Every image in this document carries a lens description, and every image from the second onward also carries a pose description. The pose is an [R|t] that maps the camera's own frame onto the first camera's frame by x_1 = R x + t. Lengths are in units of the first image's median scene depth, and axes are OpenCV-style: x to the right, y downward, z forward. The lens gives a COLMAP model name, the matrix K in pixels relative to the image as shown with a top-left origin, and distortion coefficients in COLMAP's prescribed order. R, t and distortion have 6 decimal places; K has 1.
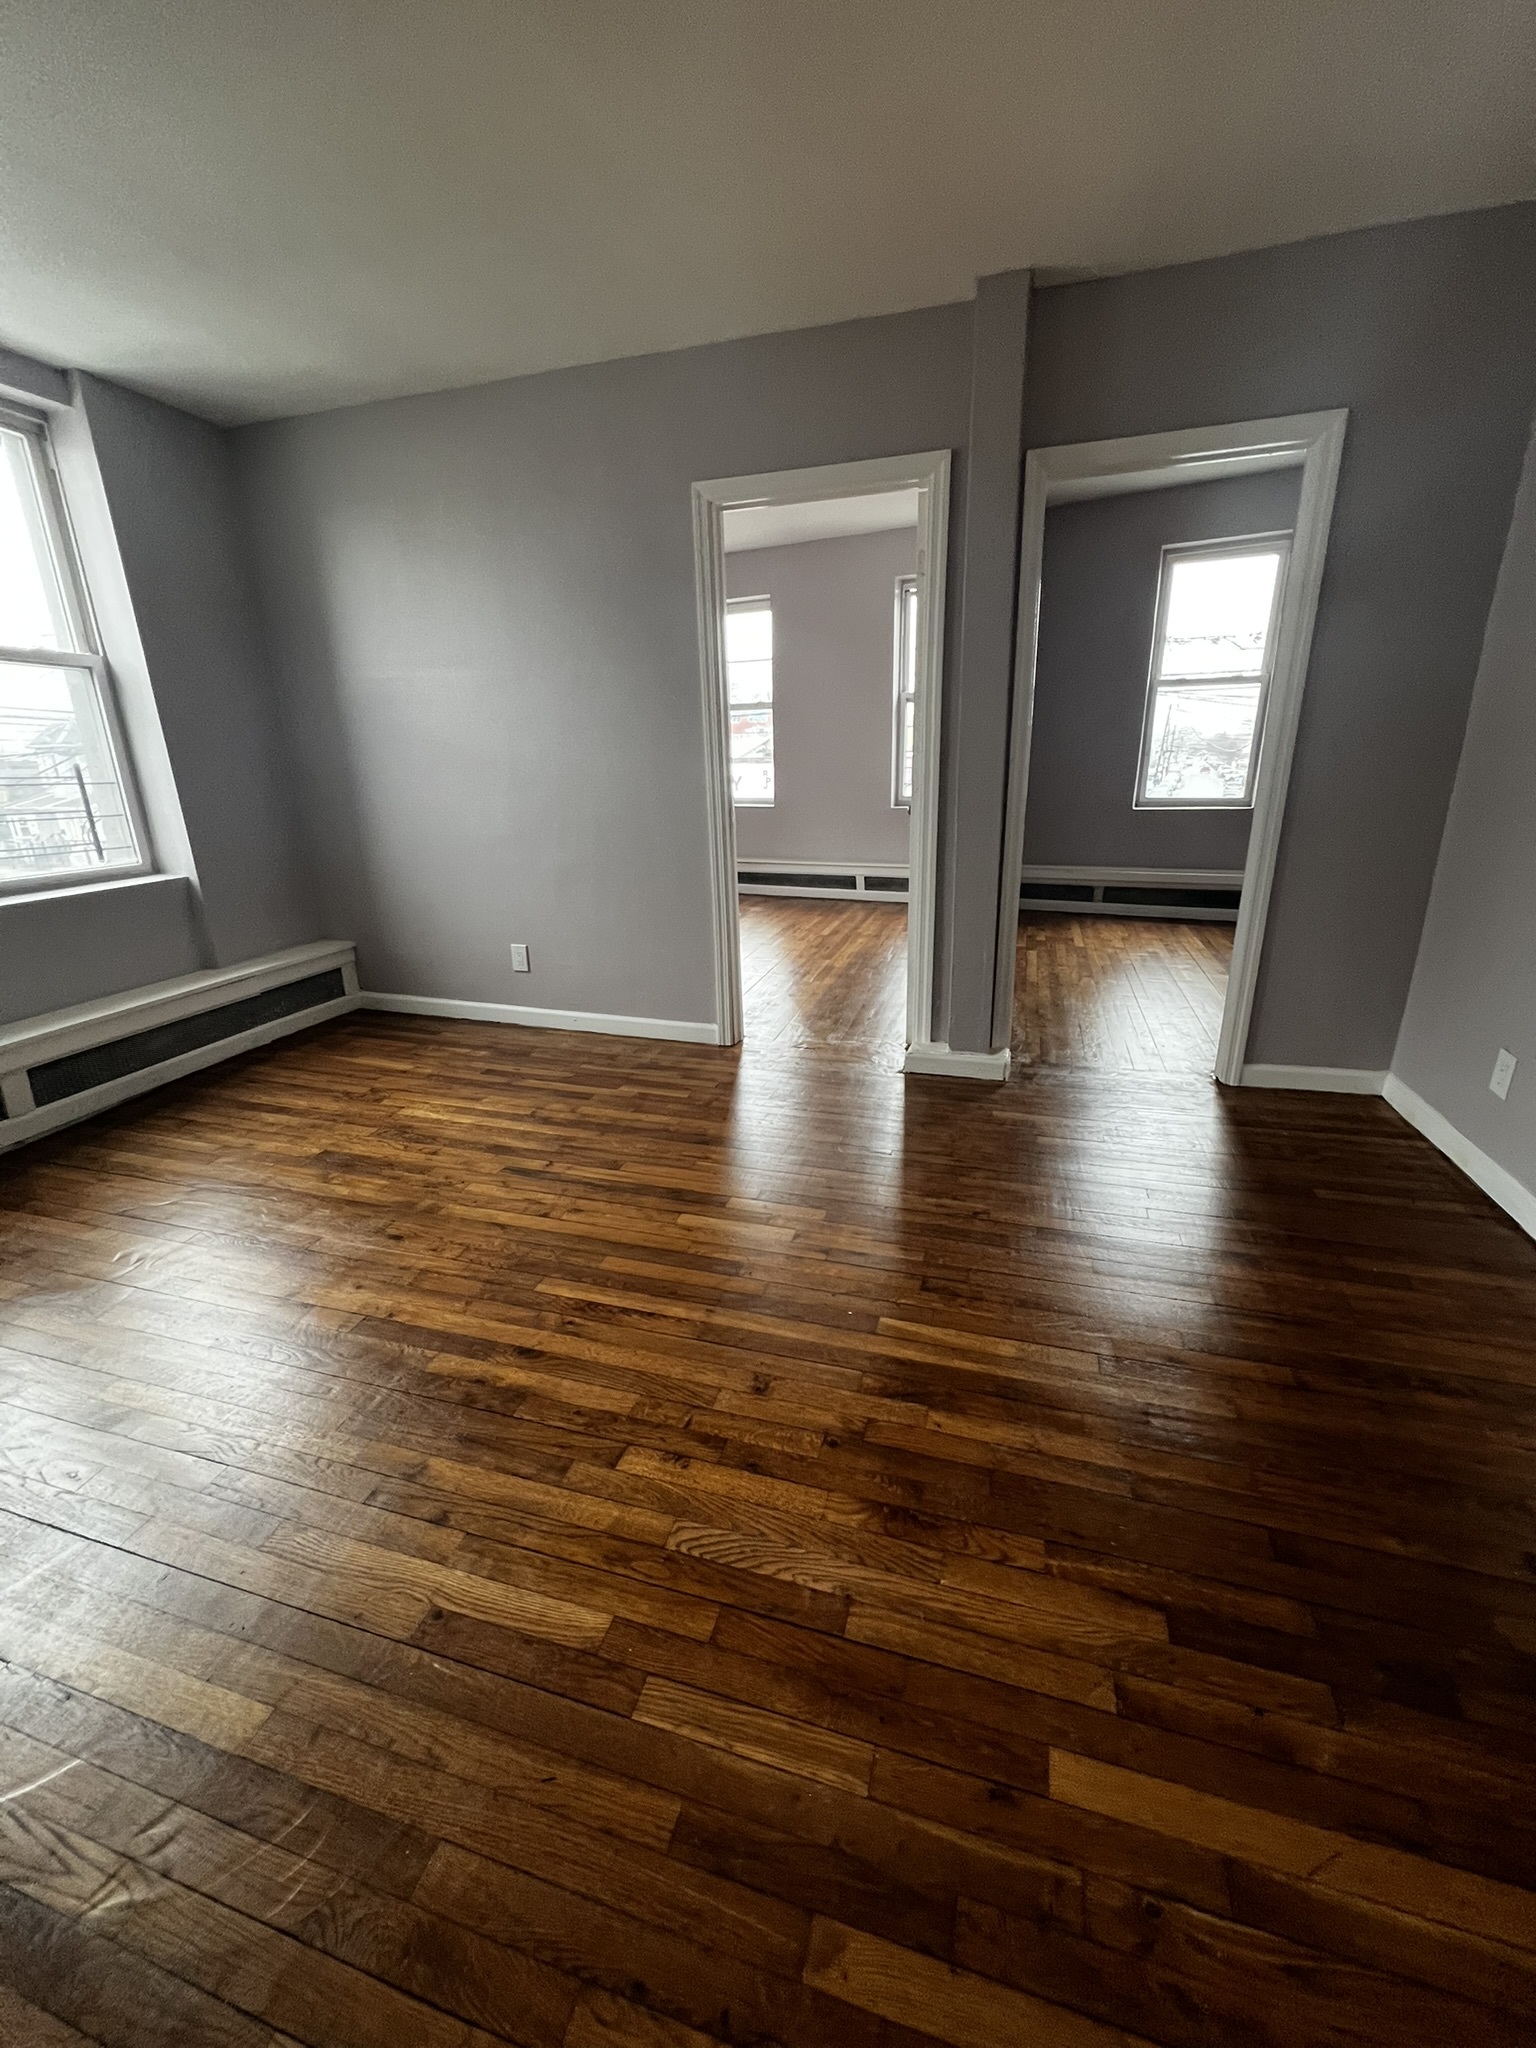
lens RADIAL K [[812.1, 0, 772.5], [0, 812.1, 1014.4], [0, 0, 1]] dist [0.001467, -0.000198]
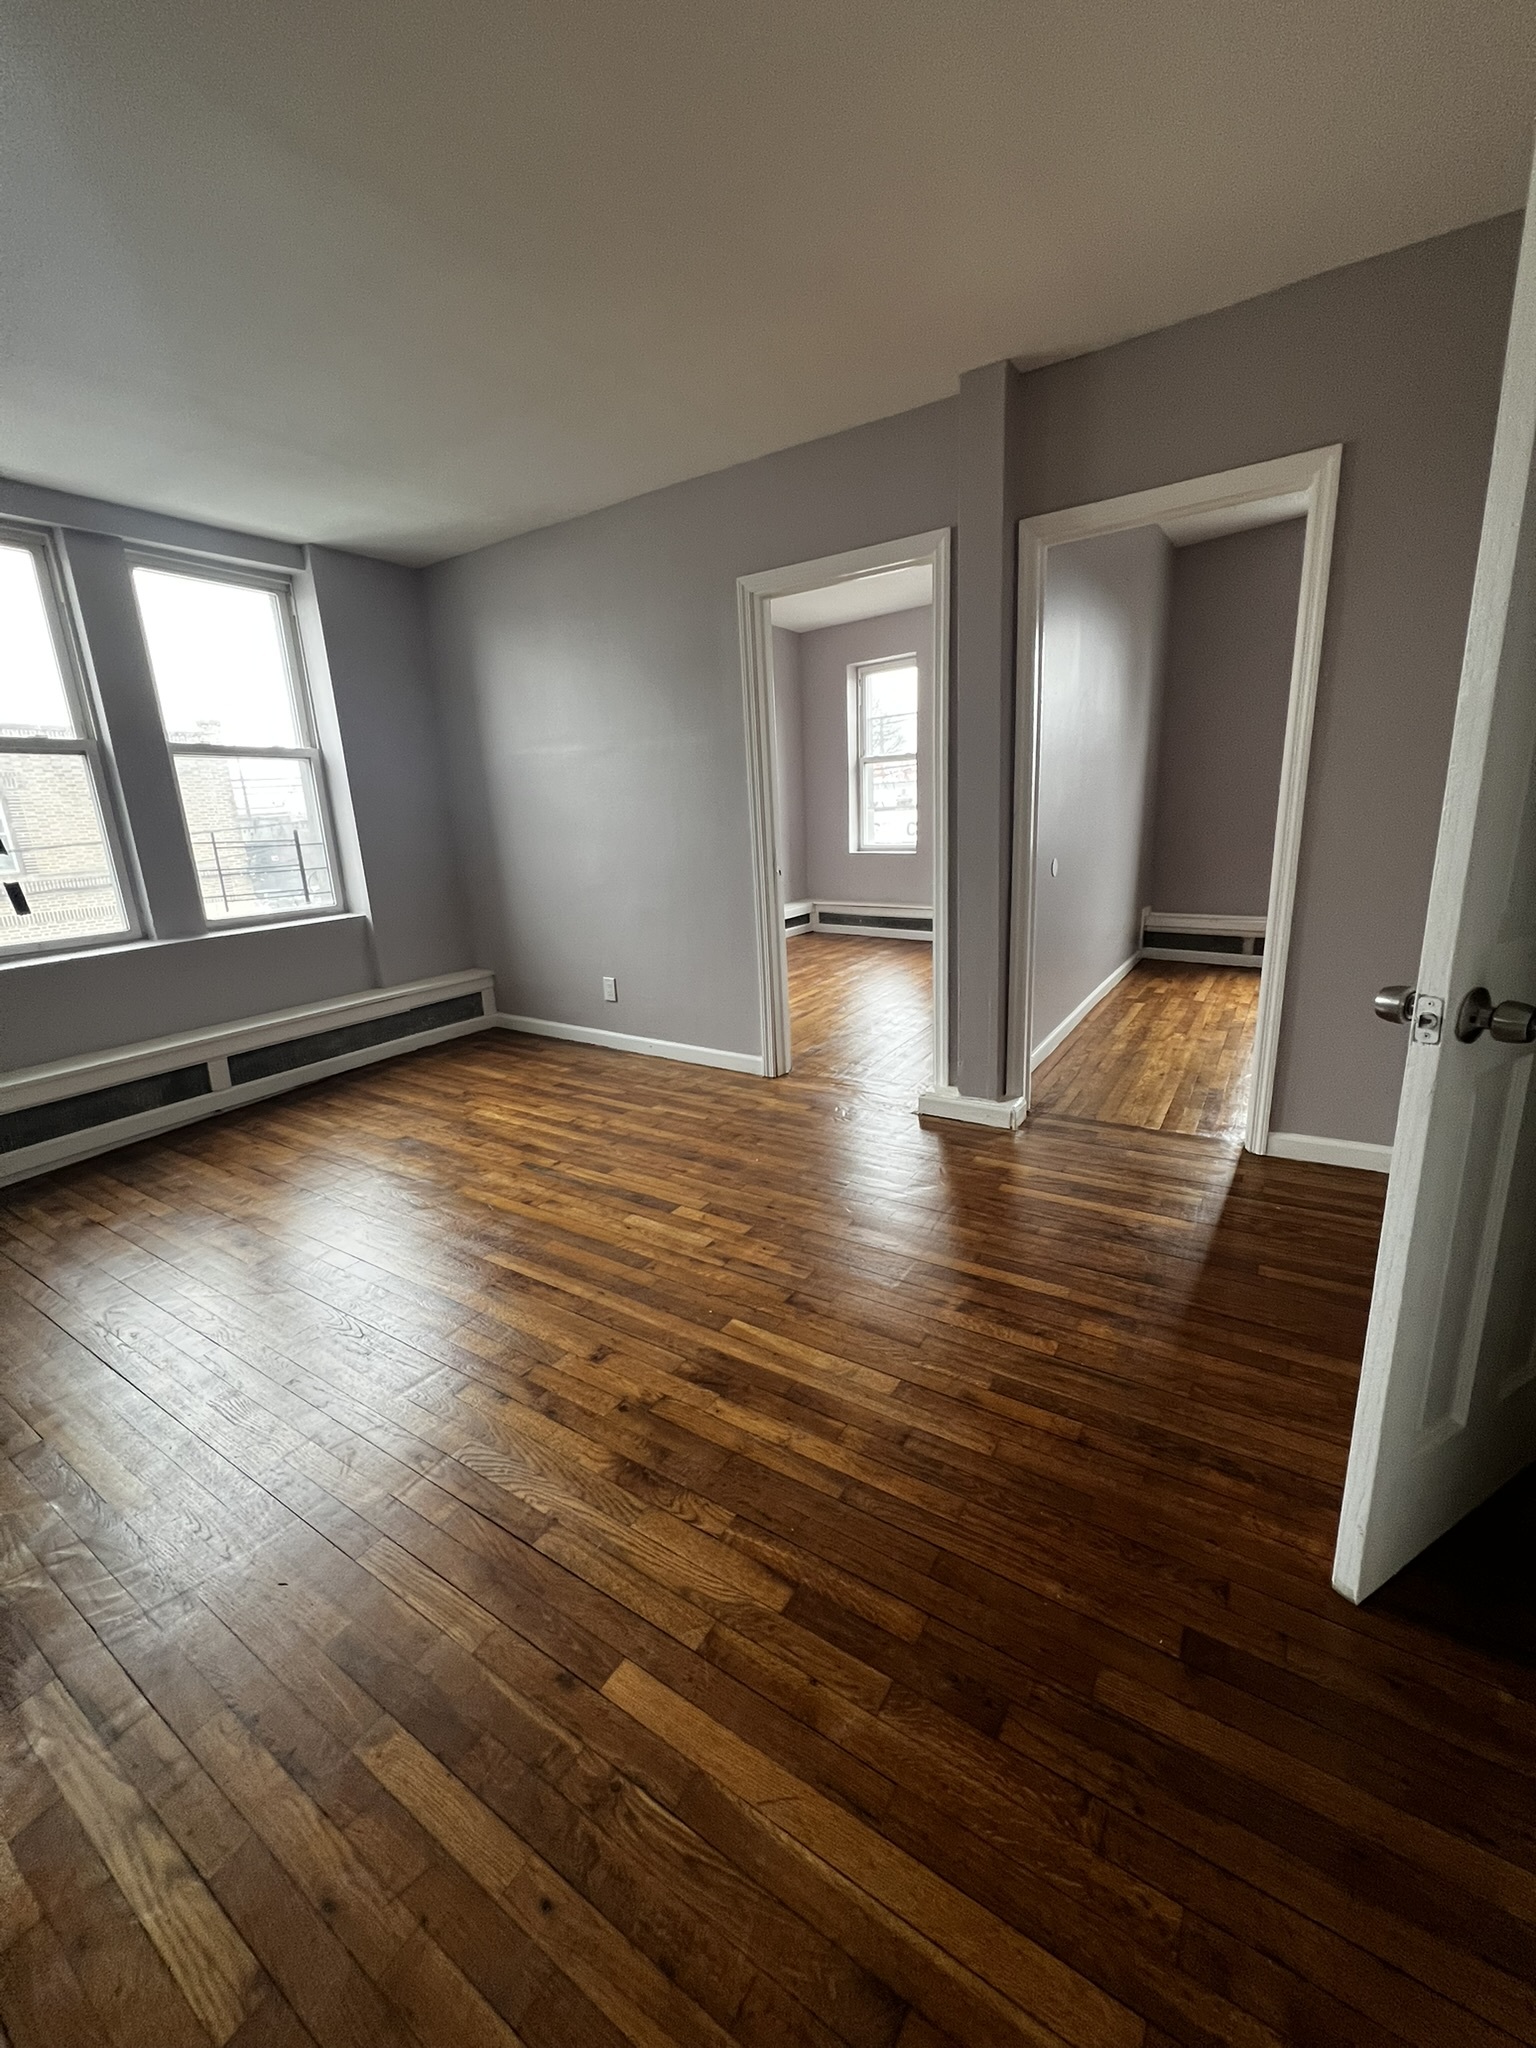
lens RADIAL K [[812.1, 0, 772.5], [0, 812.1, 1014.4], [0, 0, 1]] dist [0.001467, -0.000198]
pose [[0.960540, 0.045433, -0.274405, 0.288821], [-0.059448, 0.997306, -0.042974, 0.001802], [0.271714, 0.057591, 0.960653, -0.045581]]
